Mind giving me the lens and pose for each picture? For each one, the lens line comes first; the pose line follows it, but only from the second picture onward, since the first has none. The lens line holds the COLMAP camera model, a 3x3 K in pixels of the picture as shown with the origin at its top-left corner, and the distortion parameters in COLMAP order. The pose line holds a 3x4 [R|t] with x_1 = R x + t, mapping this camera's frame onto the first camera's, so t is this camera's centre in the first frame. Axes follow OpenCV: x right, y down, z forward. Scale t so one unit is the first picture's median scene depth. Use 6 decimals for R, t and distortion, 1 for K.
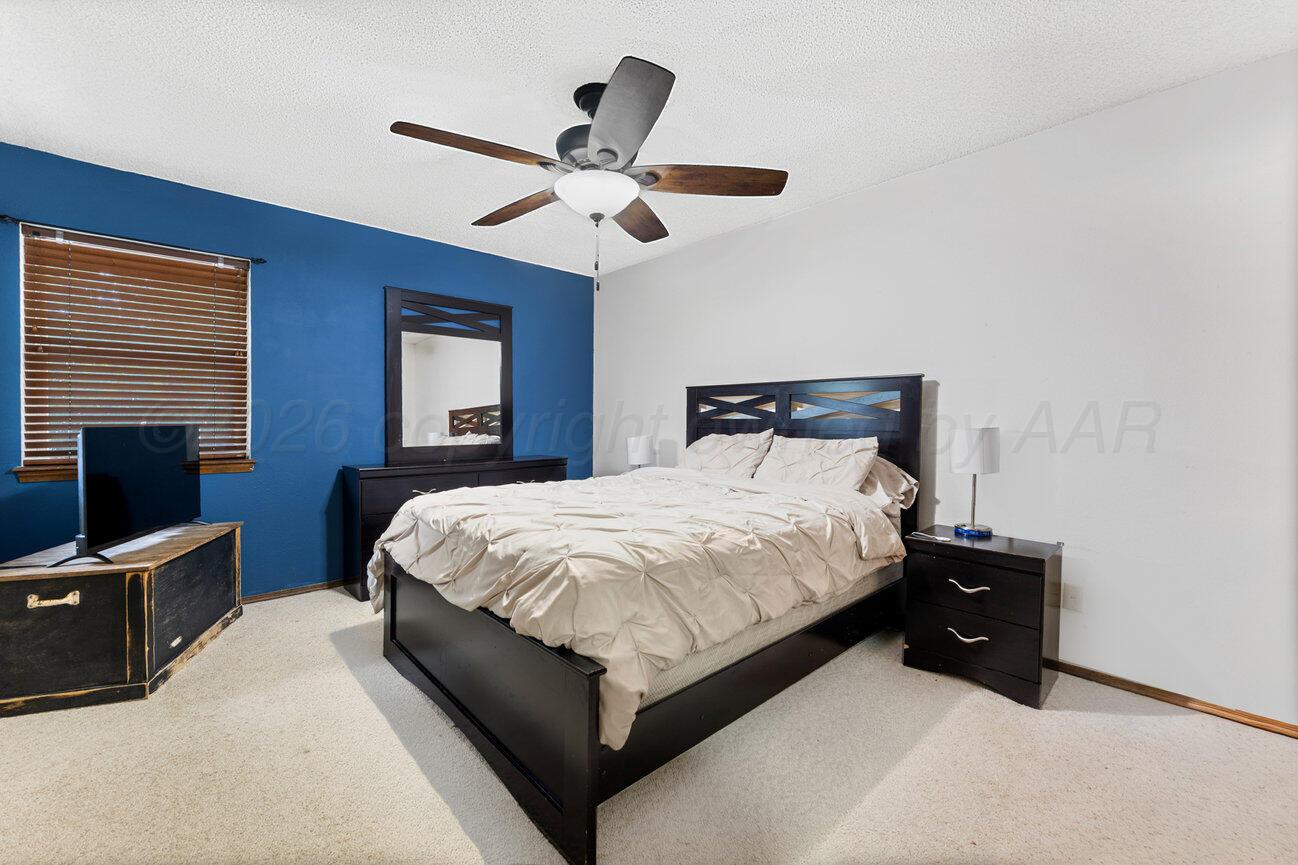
lens RADIAL K [[521.4, 0, 649.0], [0, 521.4, 432.5], [0, 0, 1]] dist [0.000220, -0.000087]
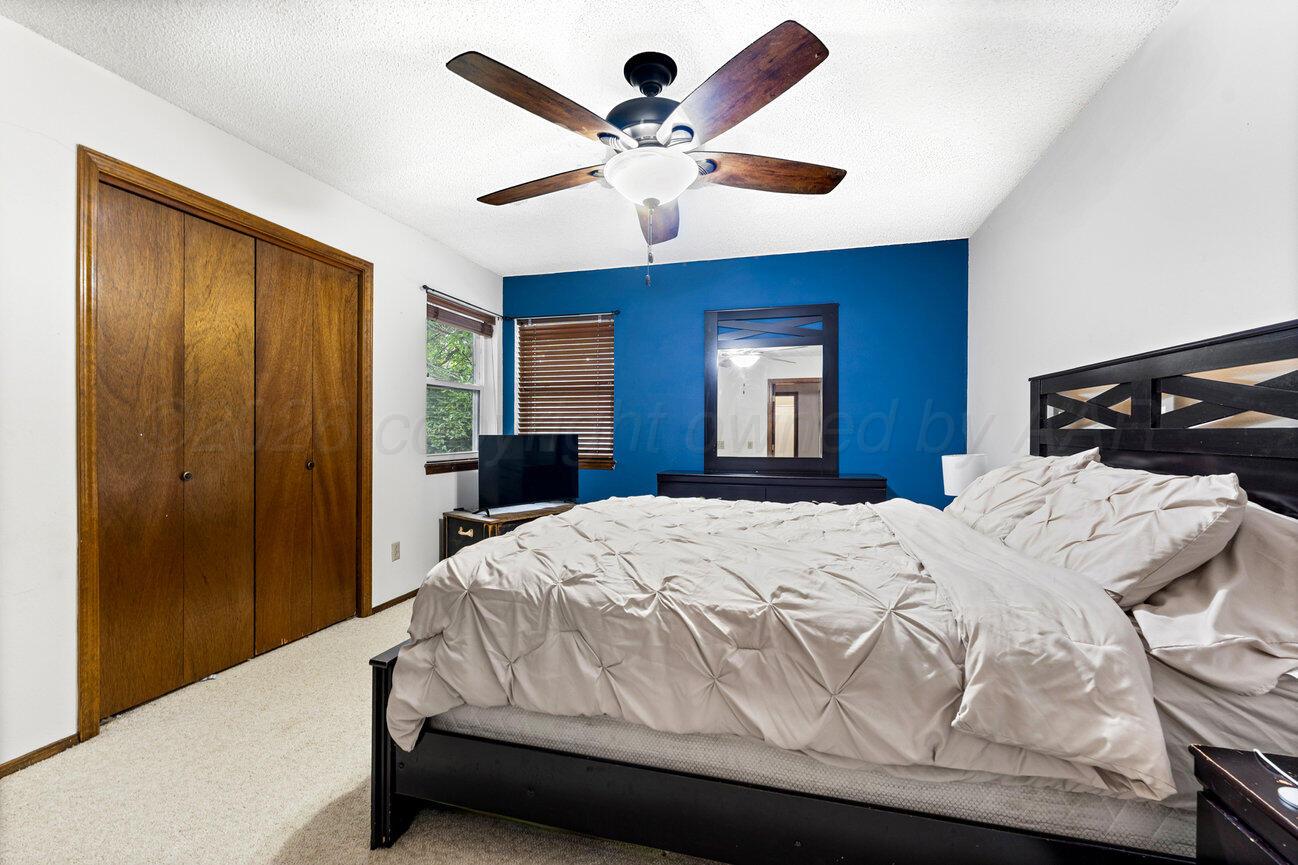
lens RADIAL K [[532.4, 0, 649.0], [0, 532.4, 432.5], [0, 0, 1]] dist [0.001270, 0.000014]
pose [[0.533707, 0.002244, -0.845666, 0.500313], [-0.022133, 0.999691, -0.011316, -0.007929], [0.845380, 0.024757, 0.533592, 0.385566]]
